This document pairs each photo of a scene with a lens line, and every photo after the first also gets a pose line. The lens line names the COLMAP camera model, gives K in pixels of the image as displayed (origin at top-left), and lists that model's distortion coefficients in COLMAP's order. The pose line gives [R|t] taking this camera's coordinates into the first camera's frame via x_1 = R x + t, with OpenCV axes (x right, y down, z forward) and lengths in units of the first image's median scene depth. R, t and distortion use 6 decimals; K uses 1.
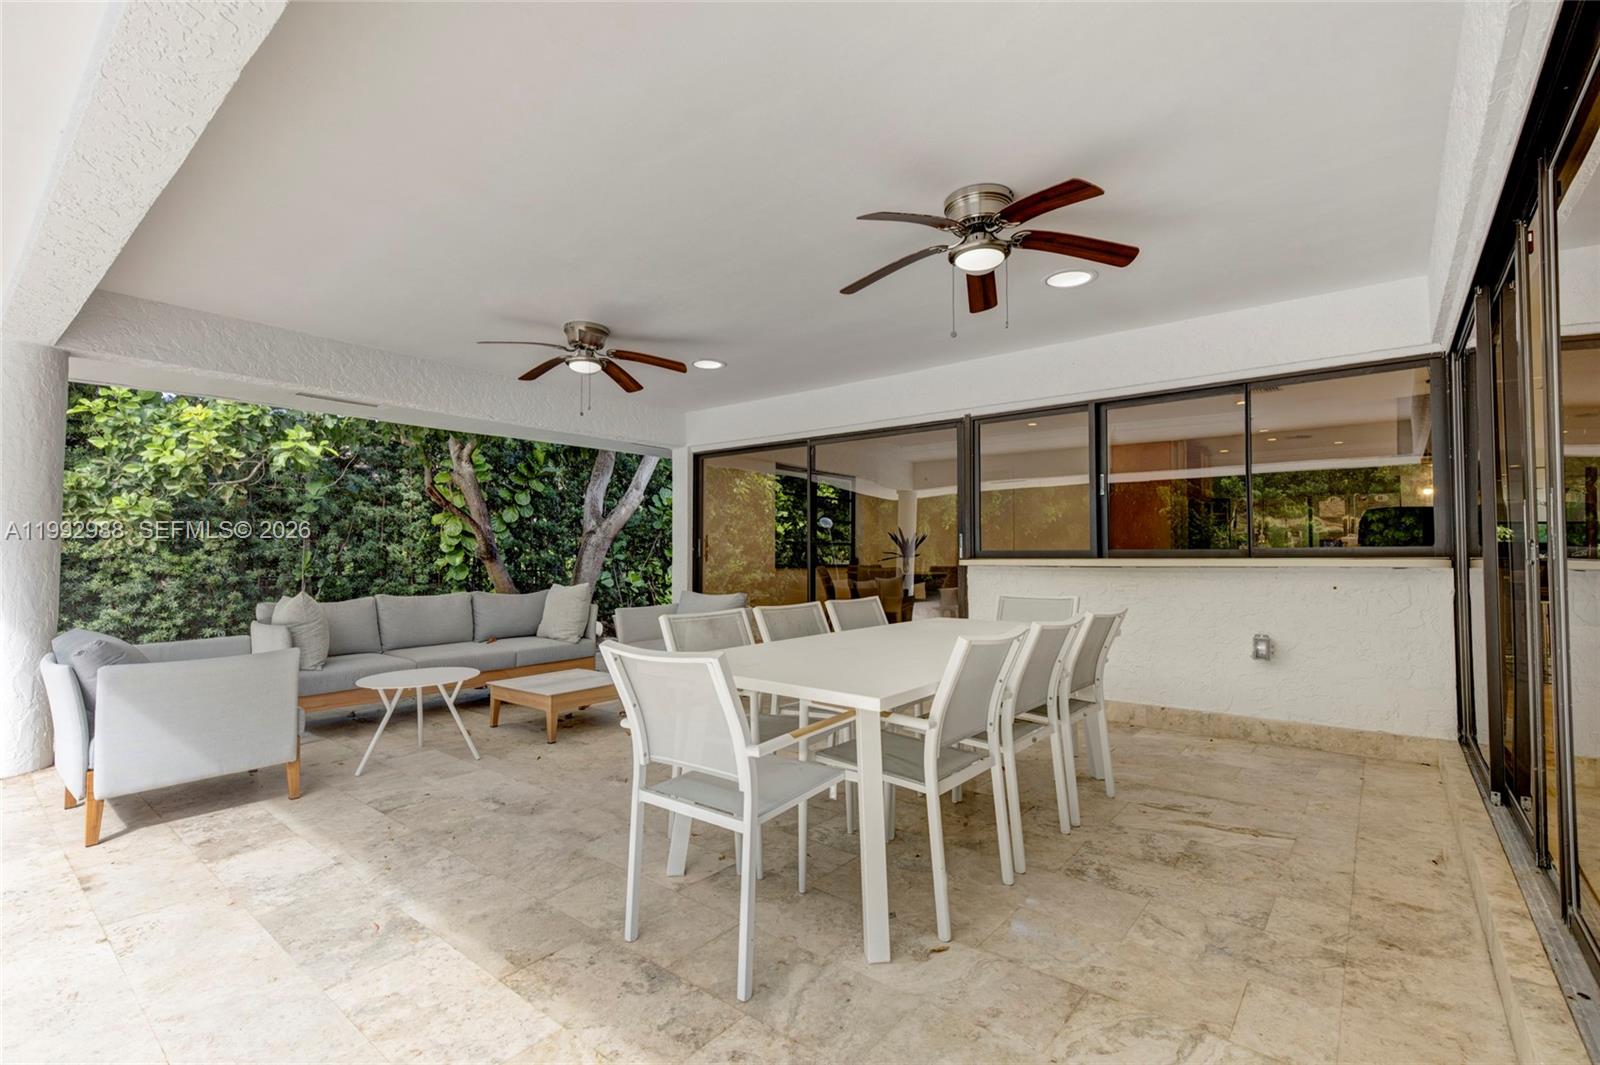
lens RADIAL K [[706.0, 0, 801.6], [0, 706.0, 534.3], [0, 0, 1]] dist [-0.004538, -0.000264]
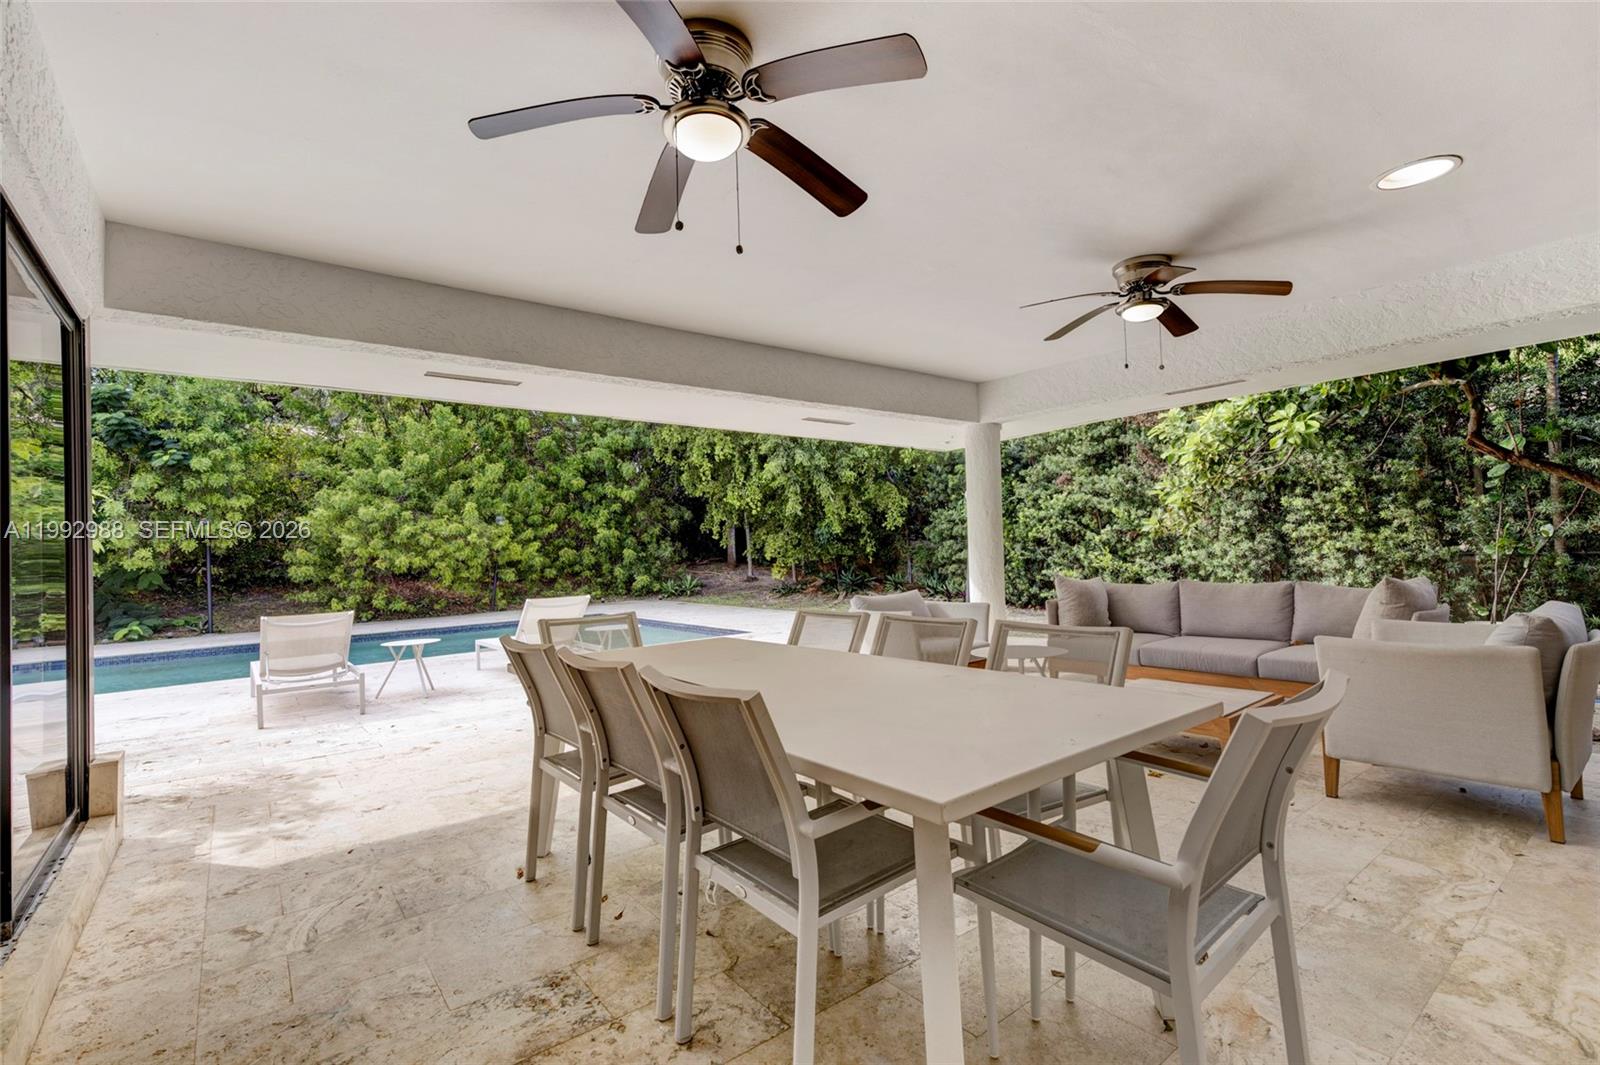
lens RADIAL K [[706.0, 0, 801.0], [0, 706.0, 530.3], [0, 0, 1]] dist [-0.004538, -0.000264]
pose [[-0.205428, -0.024932, -0.978355, 1.075139], [0.067845, 0.996908, -0.039650, 0.035163], [0.976318, -0.074522, -0.203101, 1.421129]]
